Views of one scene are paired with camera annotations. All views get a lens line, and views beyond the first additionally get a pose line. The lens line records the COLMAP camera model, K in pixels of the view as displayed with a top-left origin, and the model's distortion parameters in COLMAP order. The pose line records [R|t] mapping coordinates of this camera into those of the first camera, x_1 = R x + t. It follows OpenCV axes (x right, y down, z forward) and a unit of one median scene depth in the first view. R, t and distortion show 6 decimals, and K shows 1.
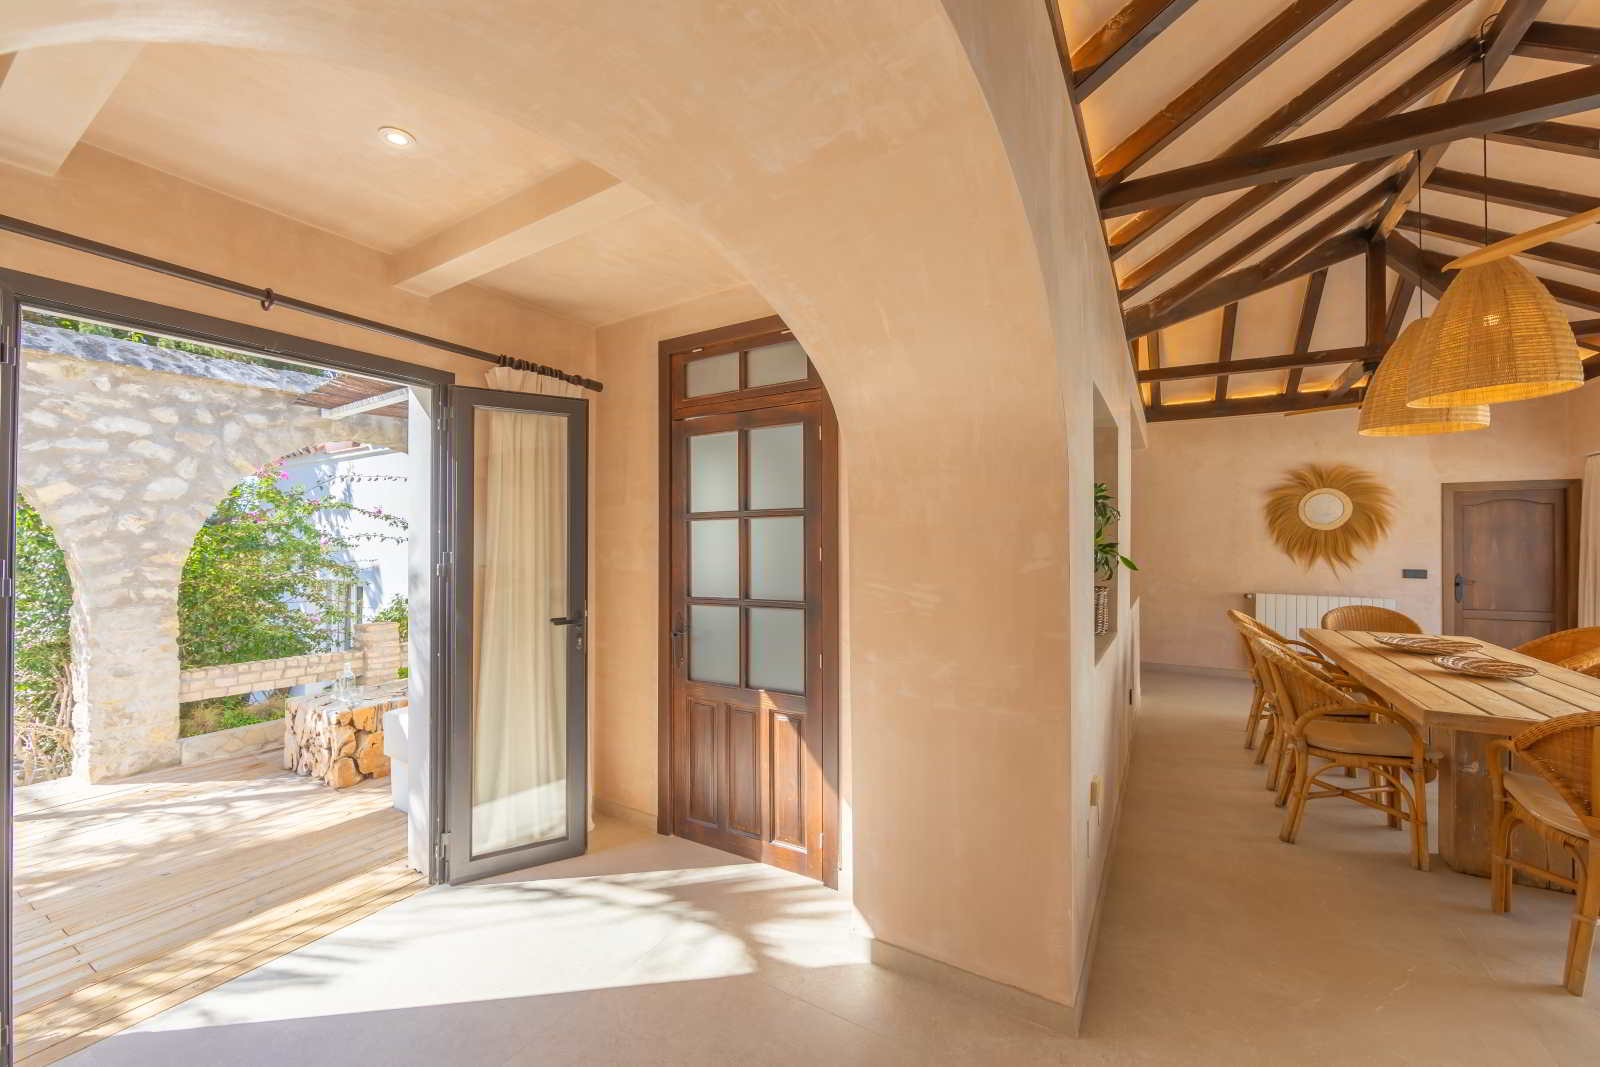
lens RADIAL K [[634.6, 0, 786.4], [0, 634.6, 537.6], [0, 0, 1]] dist [-0.001596, -0.000015]
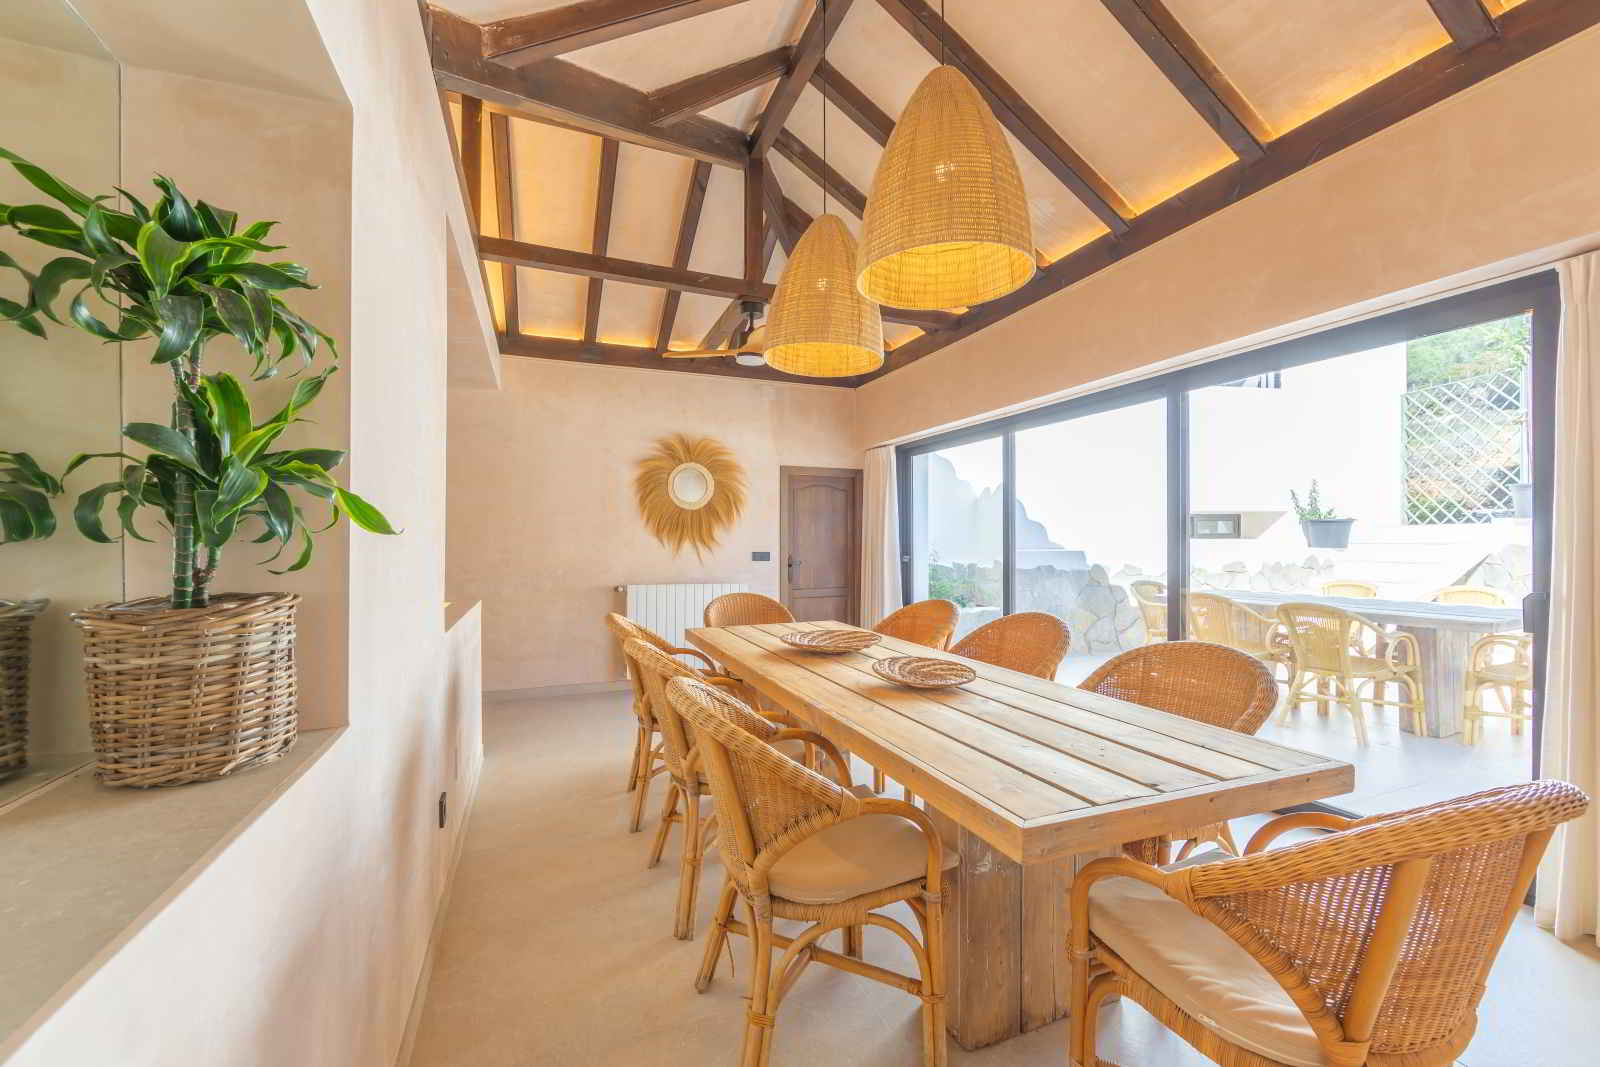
lens RADIAL K [[634.6, 0, 786.4], [0, 634.6, 537.6], [0, 0, 1]] dist [-0.001596, -0.000015]
pose [[0.609531, 0.002162, 0.792760, 0.243842], [-0.001798, 0.999997, -0.001344, 0.030292], [-0.792760, -0.000606, 0.609533, 0.379786]]
